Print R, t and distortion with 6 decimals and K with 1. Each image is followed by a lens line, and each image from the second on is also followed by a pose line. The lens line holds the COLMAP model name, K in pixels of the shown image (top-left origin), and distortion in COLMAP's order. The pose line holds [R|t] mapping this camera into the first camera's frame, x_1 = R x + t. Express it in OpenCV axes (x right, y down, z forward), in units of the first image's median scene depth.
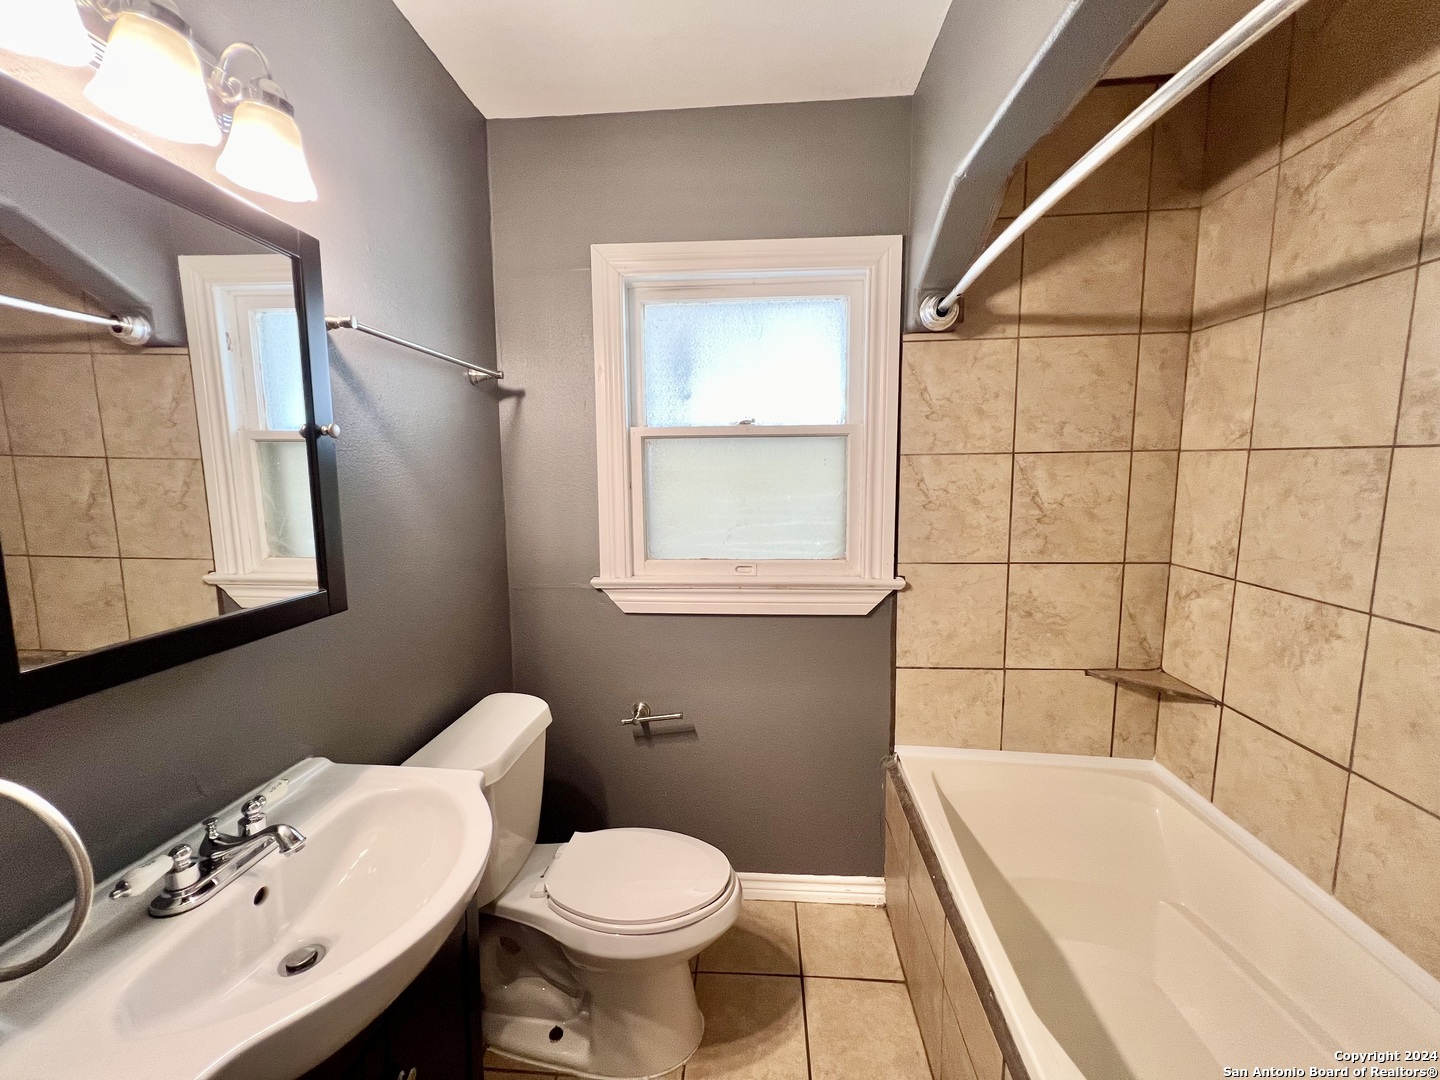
lens RADIAL K [[580.5, 0, 720.0], [0, 580.5, 540.0], [0, 0, 1]] dist [0.009599, 0.000129]
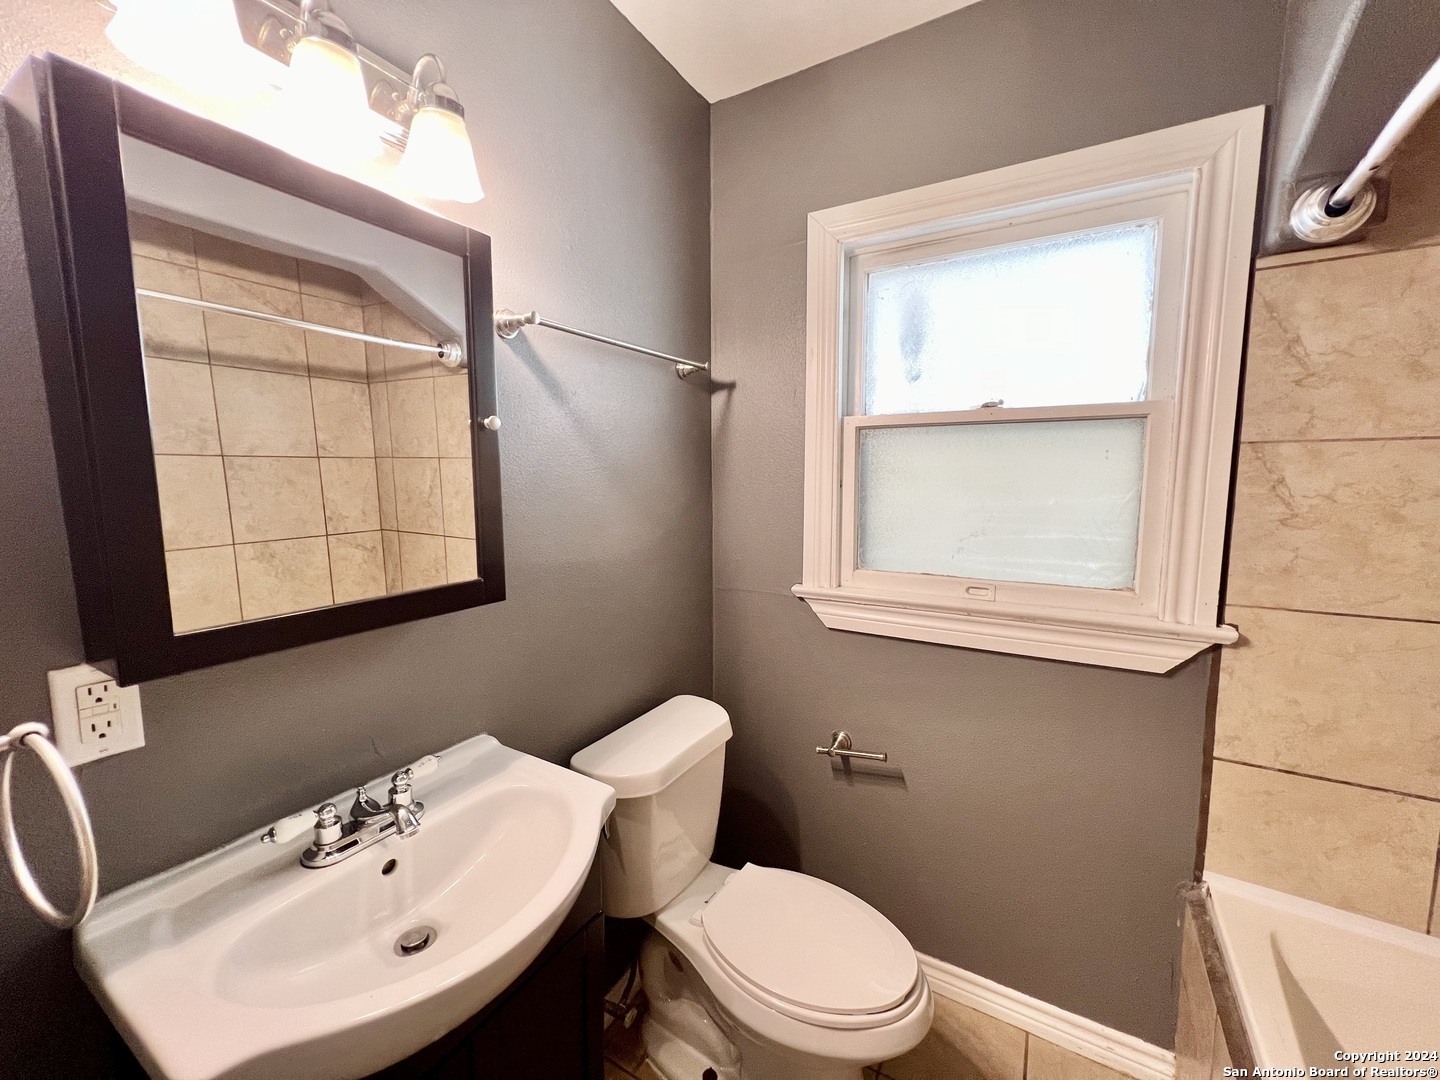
lens RADIAL K [[580.4, 0, 721.0], [0, 580.4, 539.5], [0, 0, 1]] dist [0.001178, 0.000284]
pose [[0.895848, 0.055256, -0.440911, 0.077046], [-0.055838, 0.998372, 0.011665, -0.010304], [0.440838, 0.014169, 0.897475, 0.143159]]
